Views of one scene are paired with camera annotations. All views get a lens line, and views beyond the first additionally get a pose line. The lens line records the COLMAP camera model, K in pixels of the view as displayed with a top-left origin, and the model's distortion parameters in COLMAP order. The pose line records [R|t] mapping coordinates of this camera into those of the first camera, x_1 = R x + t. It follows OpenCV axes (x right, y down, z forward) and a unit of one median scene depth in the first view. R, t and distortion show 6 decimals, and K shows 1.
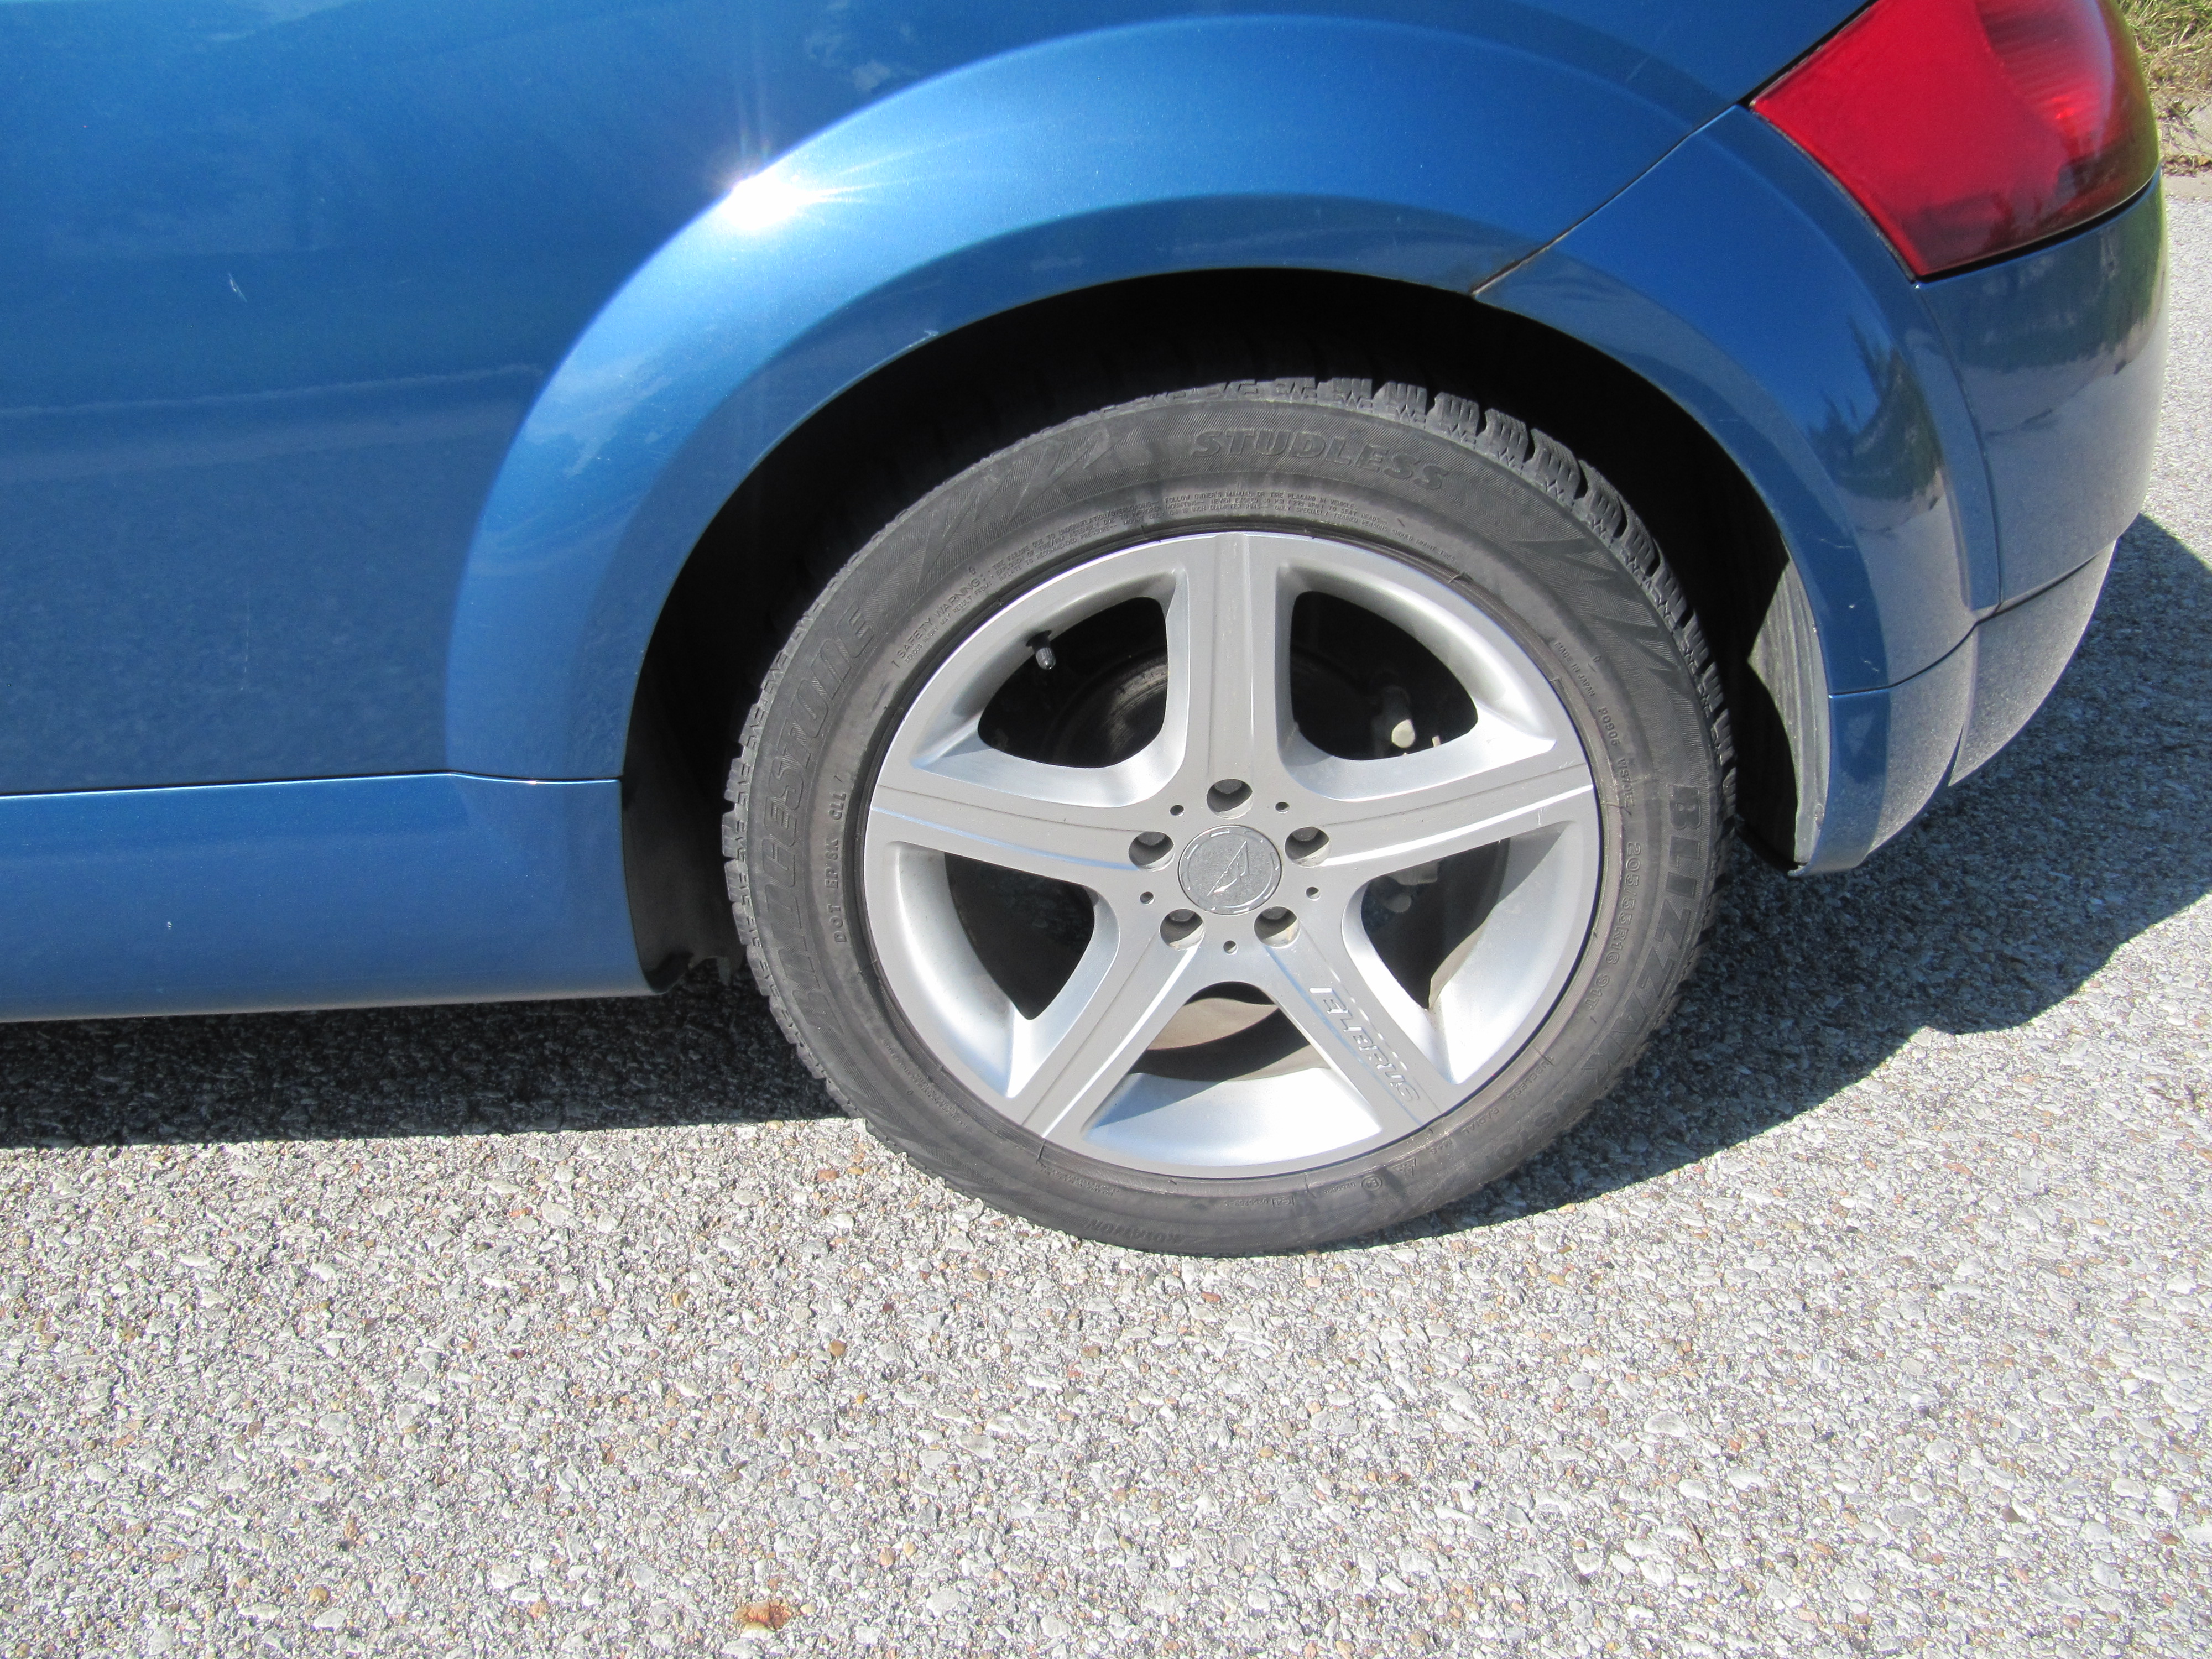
lens RADIAL K [[1818.4, 0, 1112.0], [0, 1818.4, 842.5], [0, 0, 1]] dist [-0.052304, 0.012442]
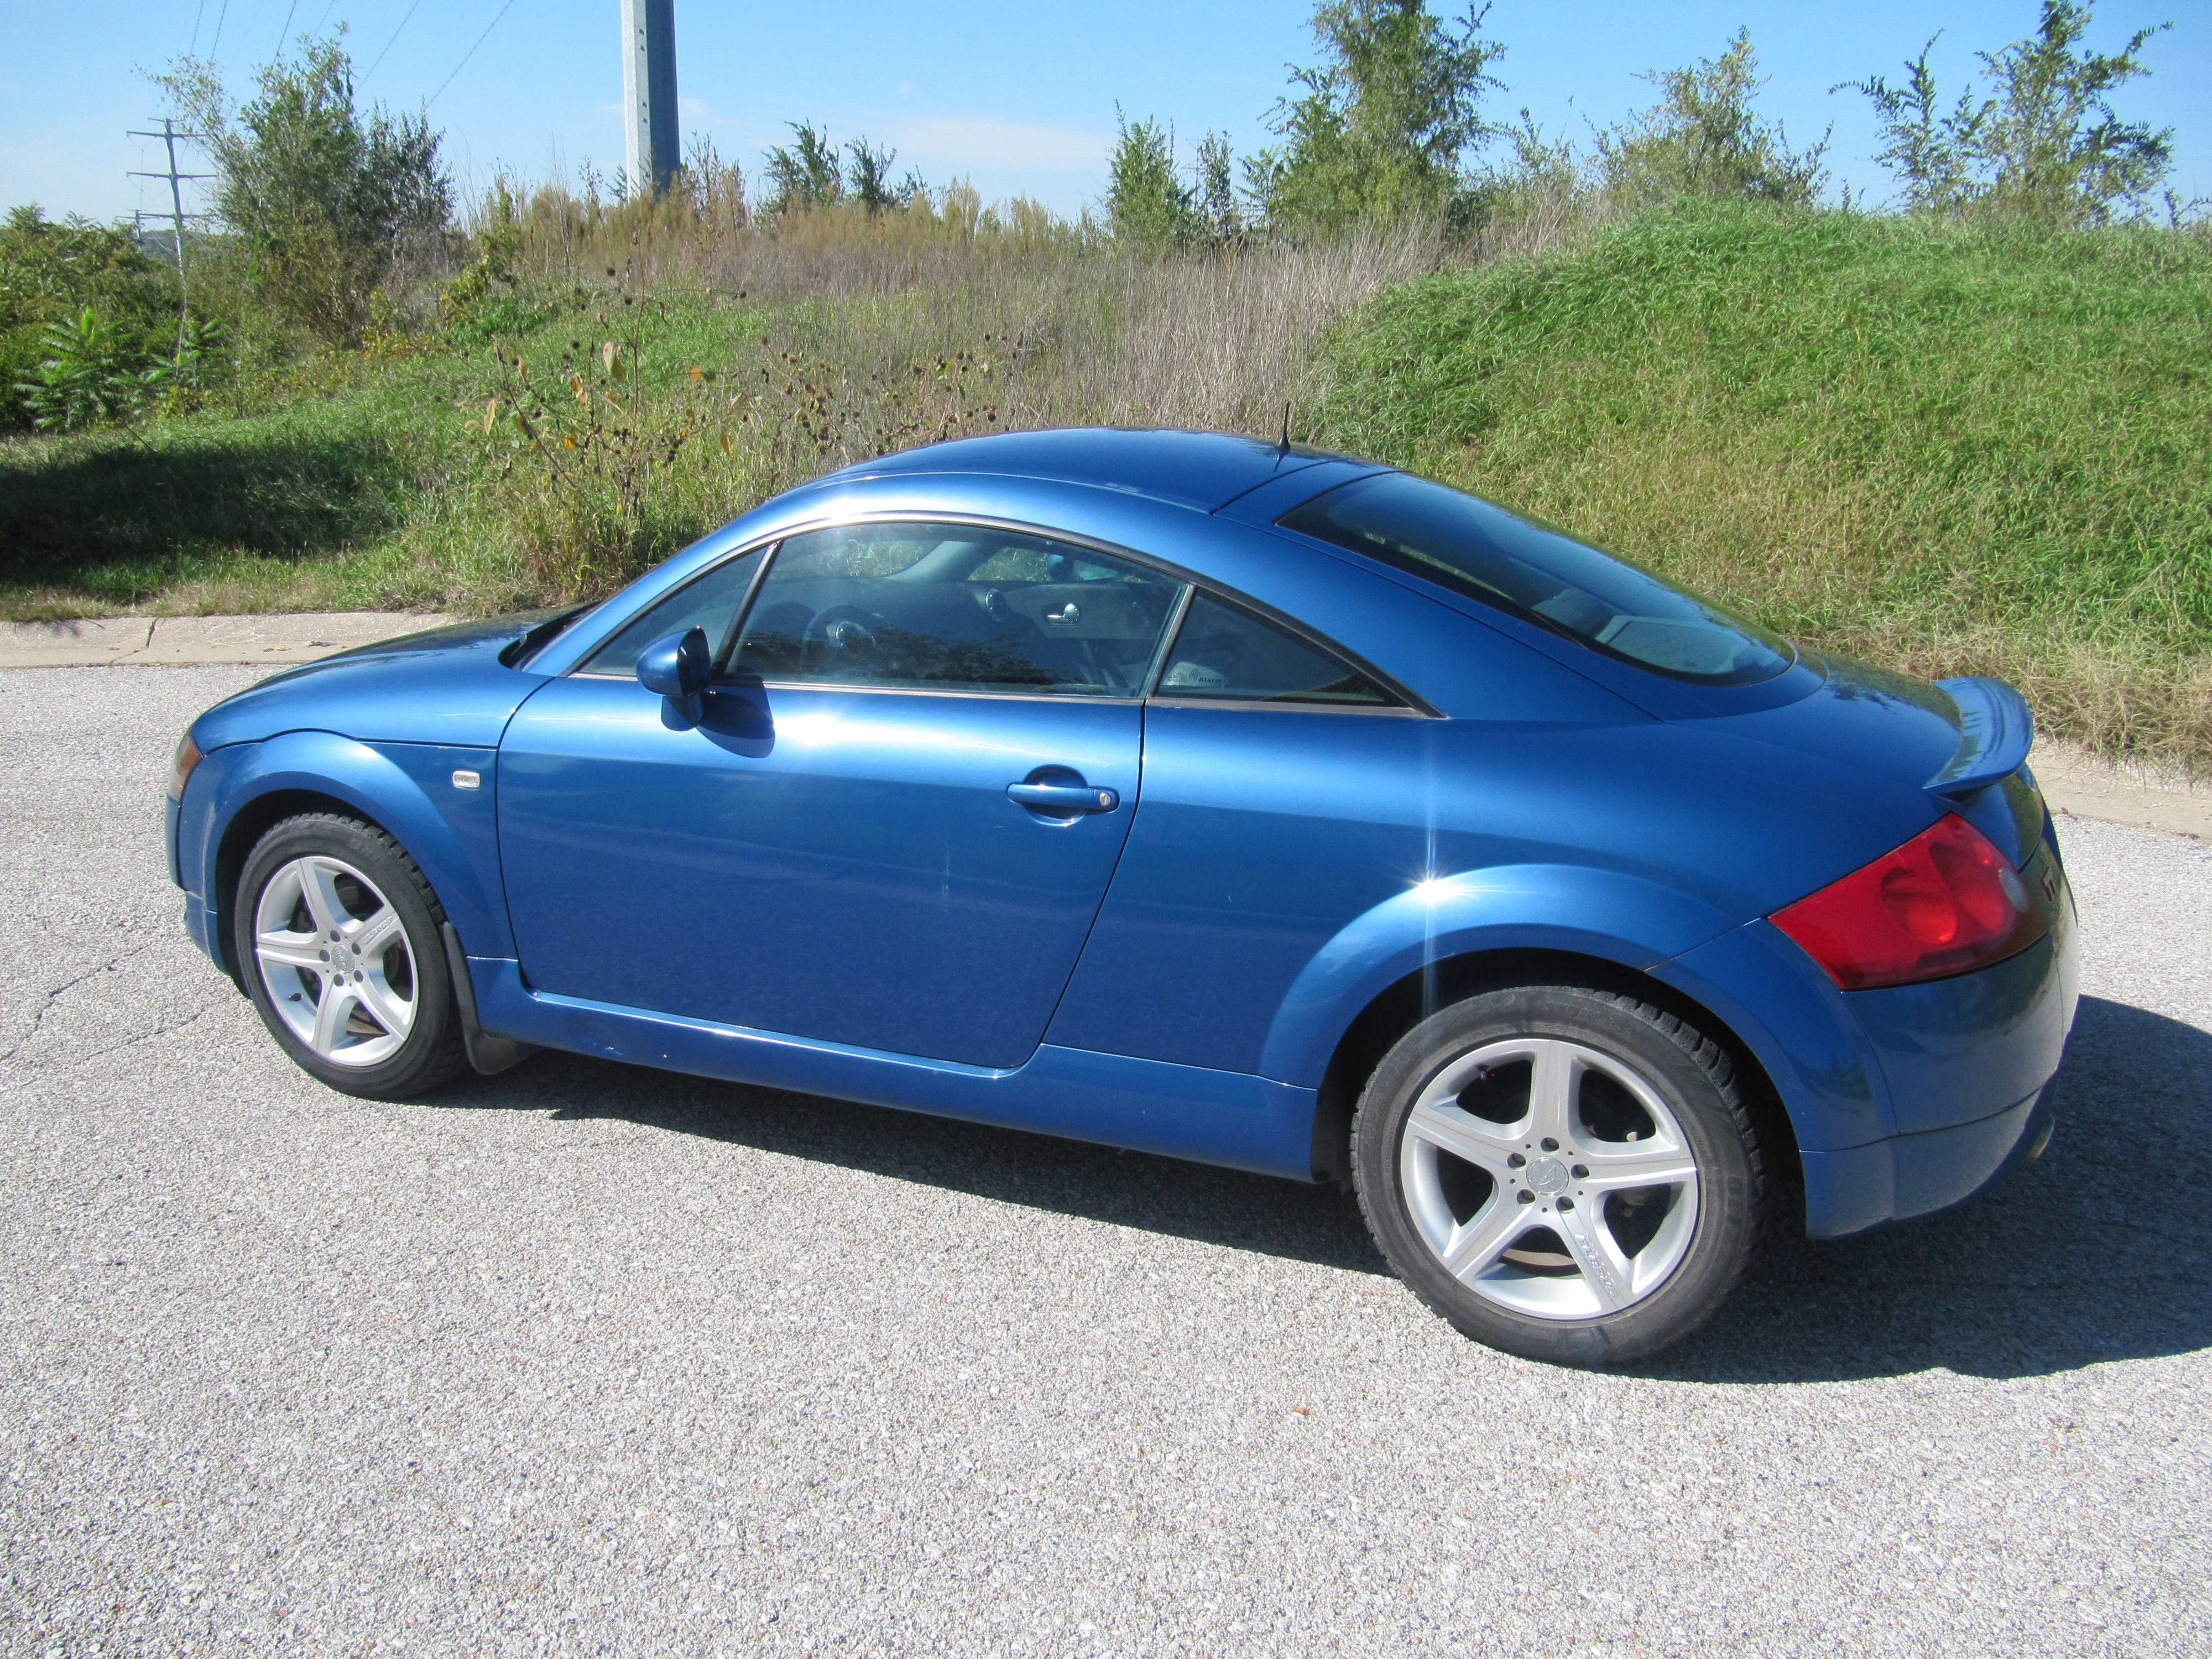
lens RADIAL K [[1828.2, 0, 1106.0], [0, 1828.2, 829.5], [0, 0, 1]] dist [-0.053797, 0.020565]
pose [[0.907608, 0.135569, -0.397327, 0.438362], [-0.235171, 0.948175, -0.213679, 0.237029], [0.347767, 0.287376, 0.892453, -1.541921]]
